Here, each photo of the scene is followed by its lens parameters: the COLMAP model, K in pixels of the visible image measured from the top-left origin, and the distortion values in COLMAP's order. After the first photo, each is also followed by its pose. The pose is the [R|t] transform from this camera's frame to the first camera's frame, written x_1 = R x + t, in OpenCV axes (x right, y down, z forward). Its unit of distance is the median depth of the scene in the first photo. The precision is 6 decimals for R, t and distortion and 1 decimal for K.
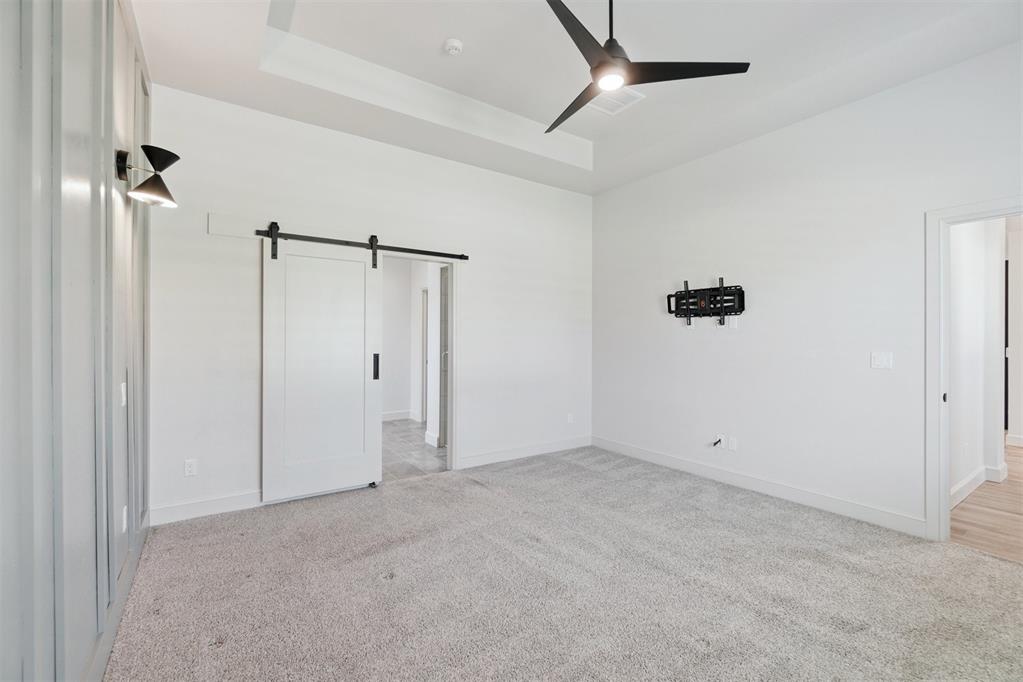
lens RADIAL K [[440.8, 0, 511.0], [0, 440.8, 342.8], [0, 0, 1]] dist [-0.004519, 0.000592]
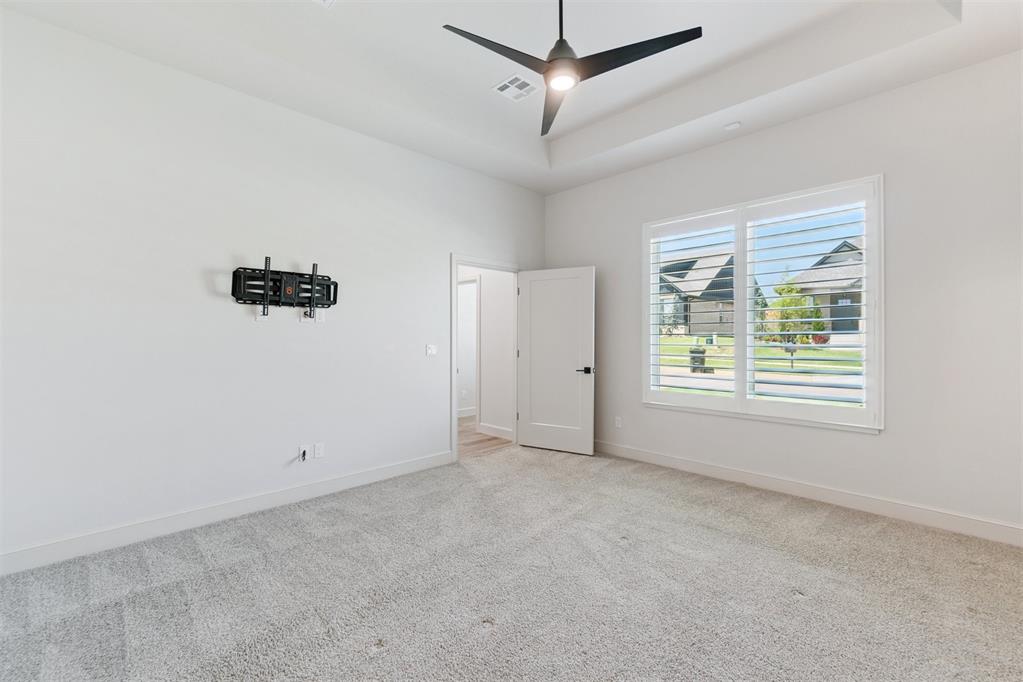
lens RADIAL K [[440.8, 0, 511.0], [0, 440.8, 343.4], [0, 0, 1]] dist [-0.004519, 0.000592]
pose [[-0.168561, -0.022860, 0.985426, -0.437931], [0.009708, 0.999644, 0.024850, -0.007661], [-0.985643, 0.013755, -0.168279, 0.749618]]
